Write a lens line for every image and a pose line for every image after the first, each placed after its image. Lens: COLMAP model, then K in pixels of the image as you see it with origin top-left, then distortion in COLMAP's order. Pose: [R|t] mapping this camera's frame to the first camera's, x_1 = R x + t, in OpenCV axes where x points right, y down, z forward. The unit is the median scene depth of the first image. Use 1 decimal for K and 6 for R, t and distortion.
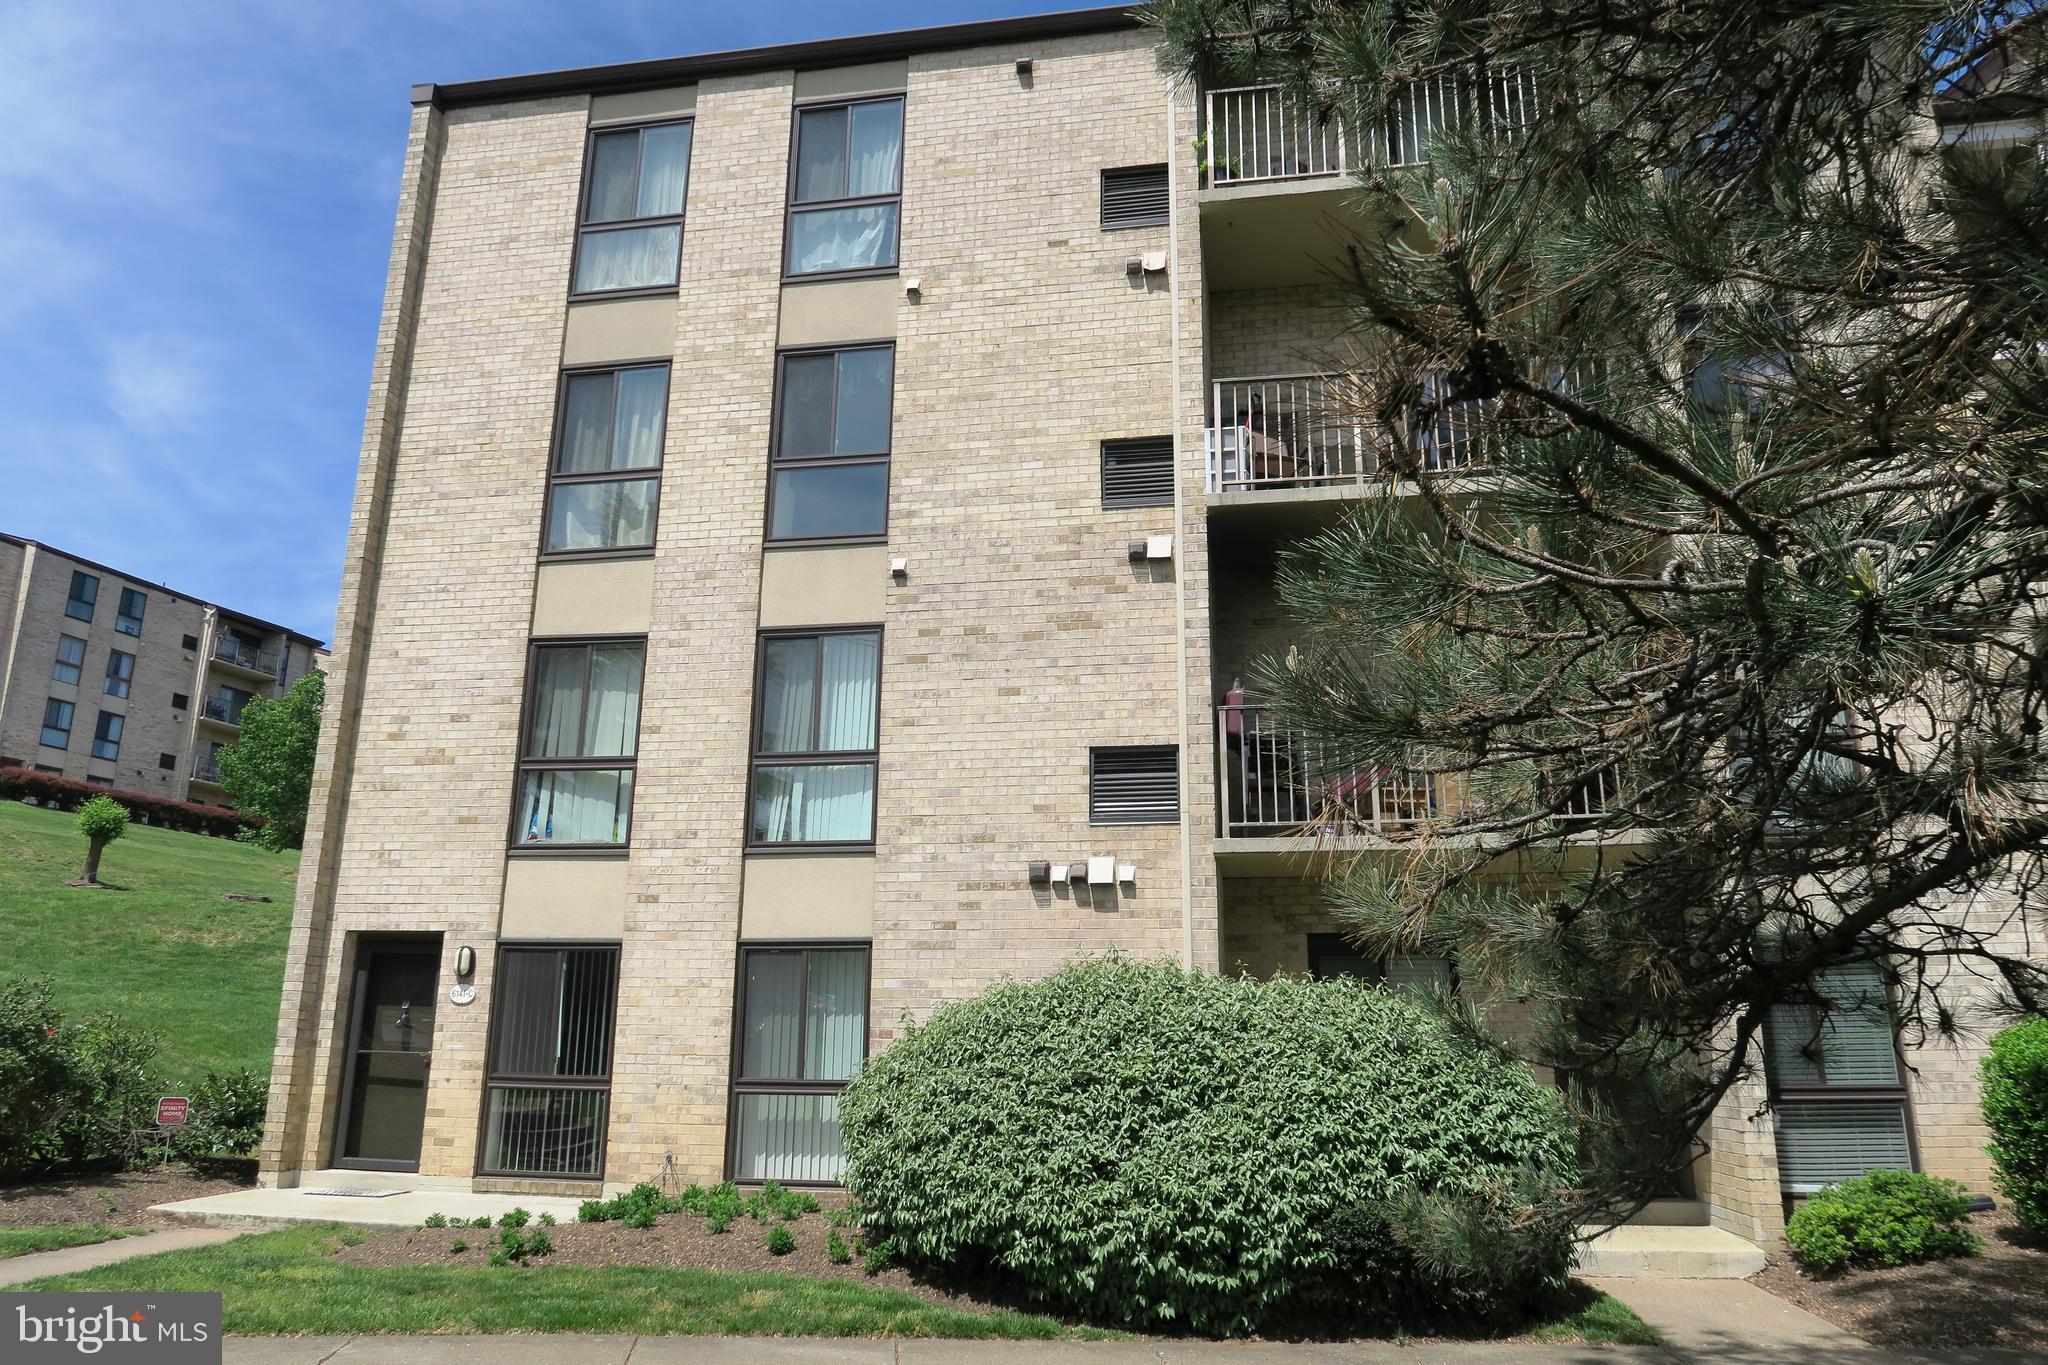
lens RADIAL K [[1421.1, 0, 995.7], [0, 1421.1, 694.5], [0, 0, 1]] dist [-0.023538, 0.010172]
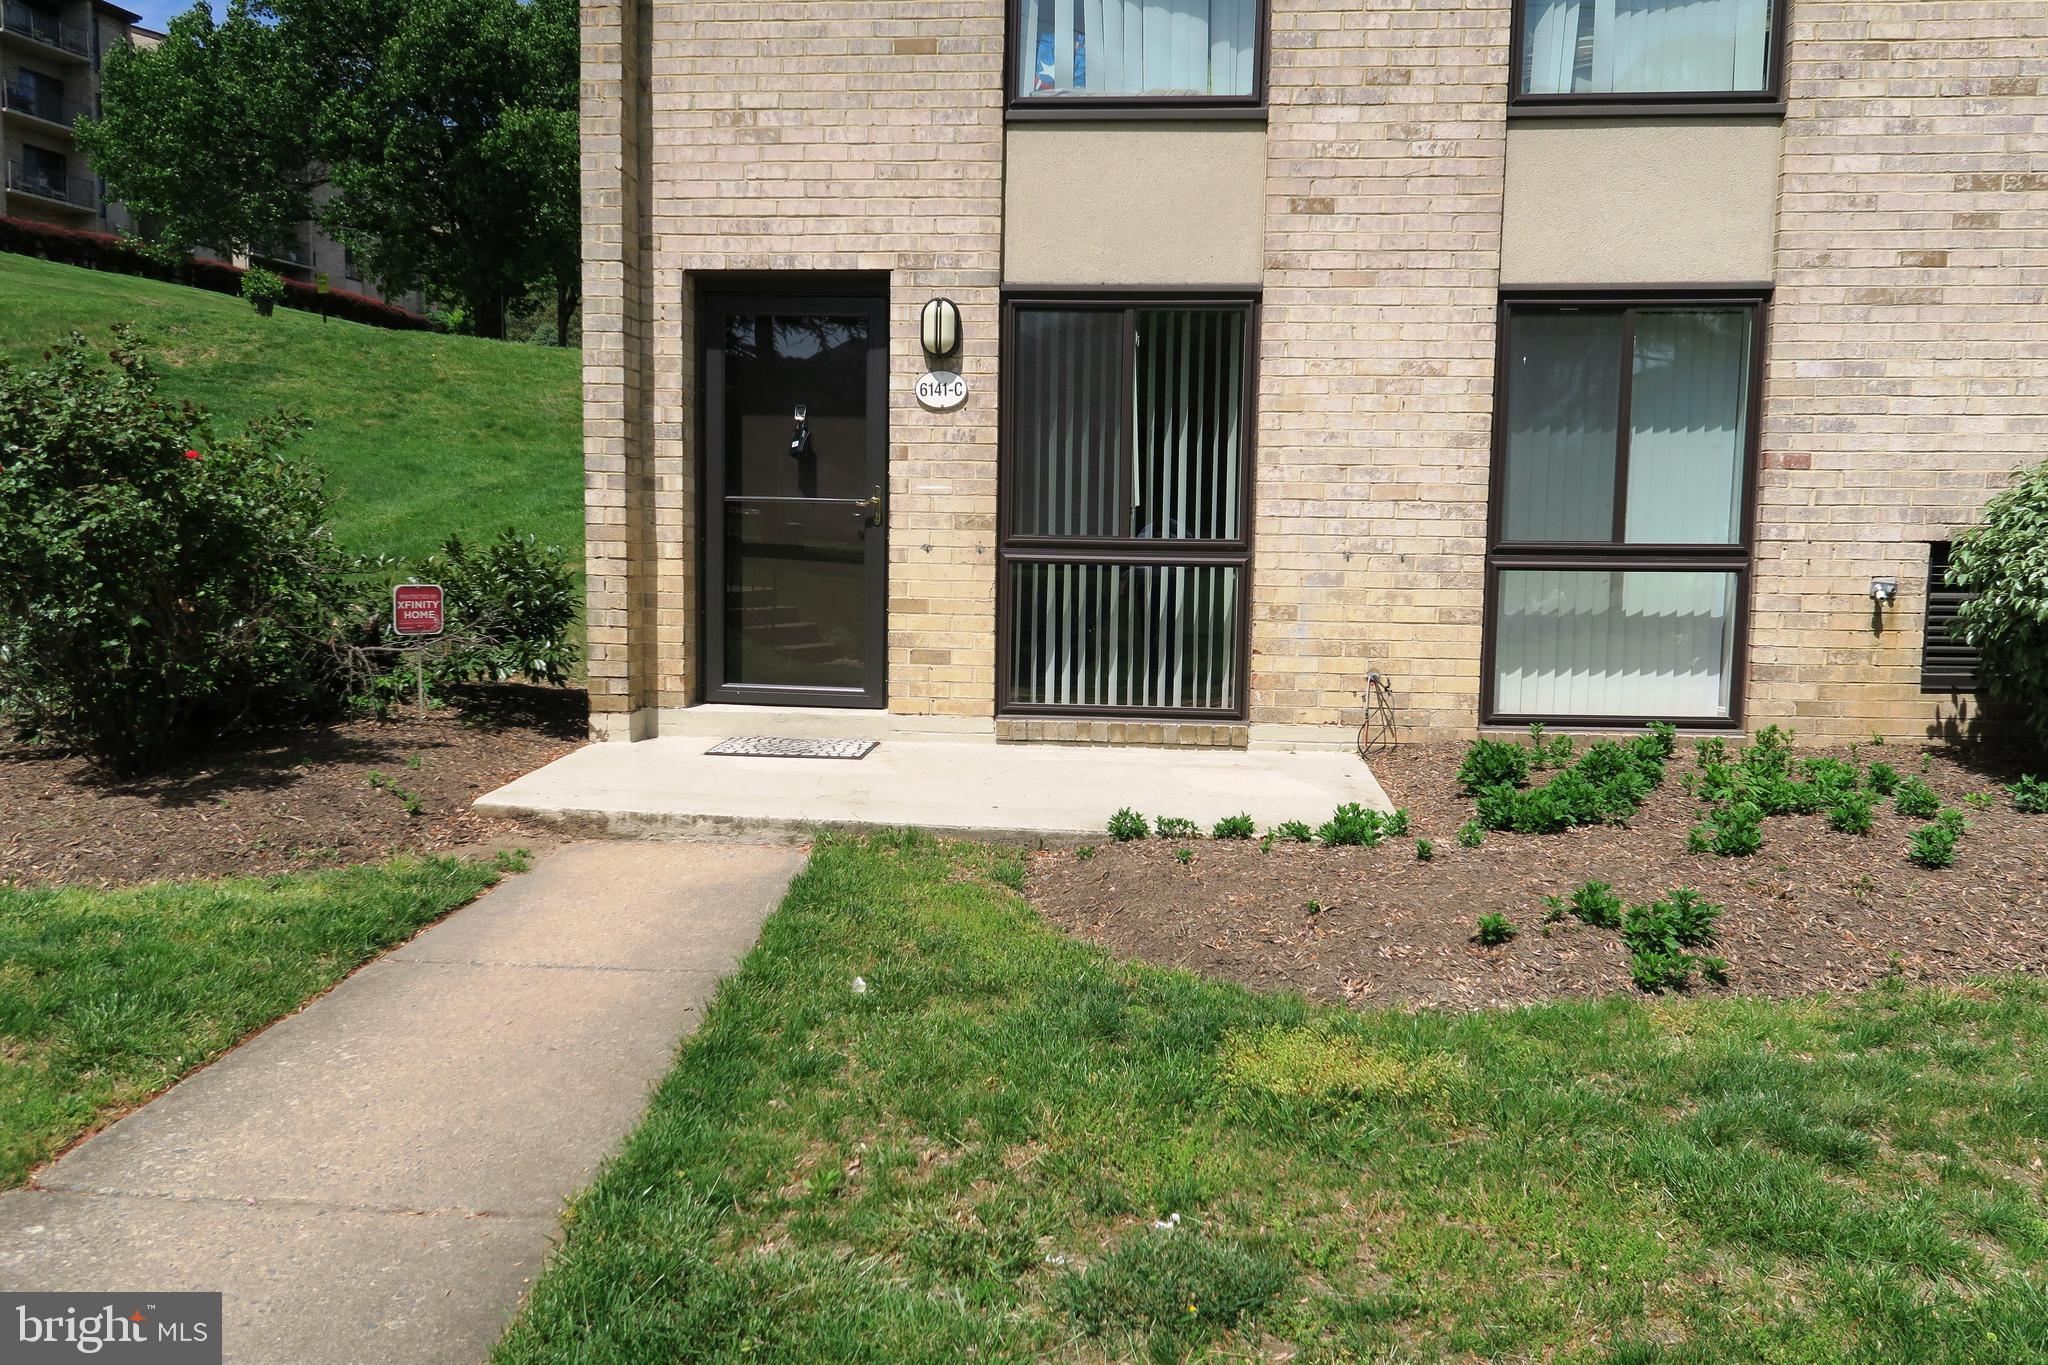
lens RADIAL K [[1421.1, 0, 999.2], [0, 1421.1, 687.2], [0, 0, 1]] dist [-0.023538, 0.010172]
pose [[0.995062, -0.012886, 0.098416, -0.410308], [-0.022824, 0.935259, 0.353228, 0.127966], [-0.096596, -0.353730, 0.930346, 0.466280]]
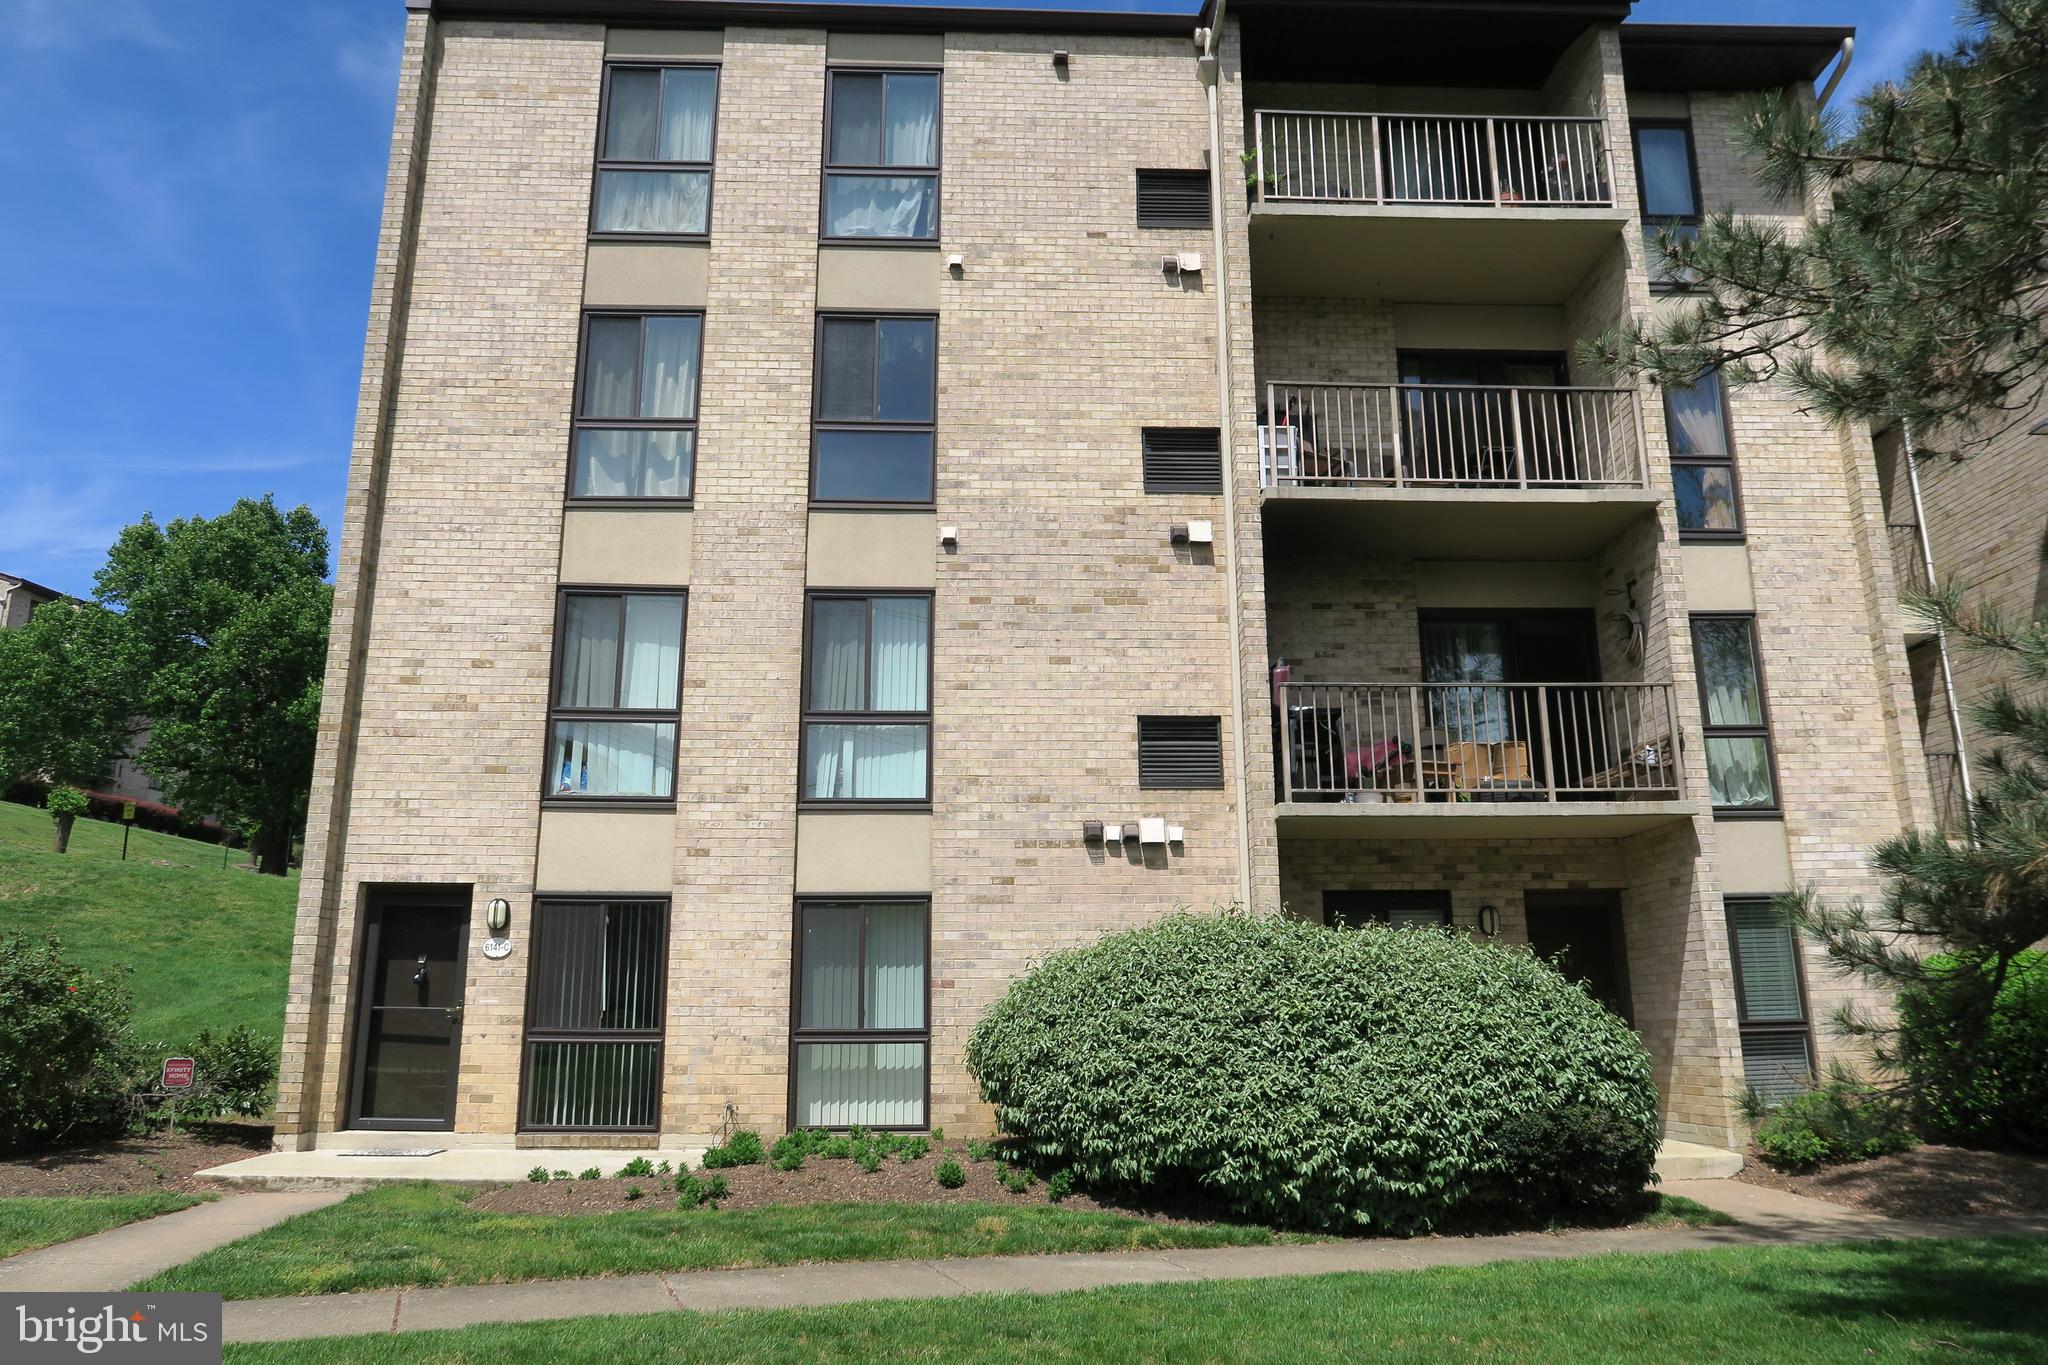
lens RADIAL K [[1421.1, 0, 989.5], [0, 1421.1, 701.5], [0, 0, 1]] dist [-0.023538, 0.010172]
pose [[0.975872, 0.035582, 0.215423, -0.263003], [-0.041211, 0.998915, 0.021694, 0.007481], [-0.214417, -0.030049, 0.976280, -0.018014]]
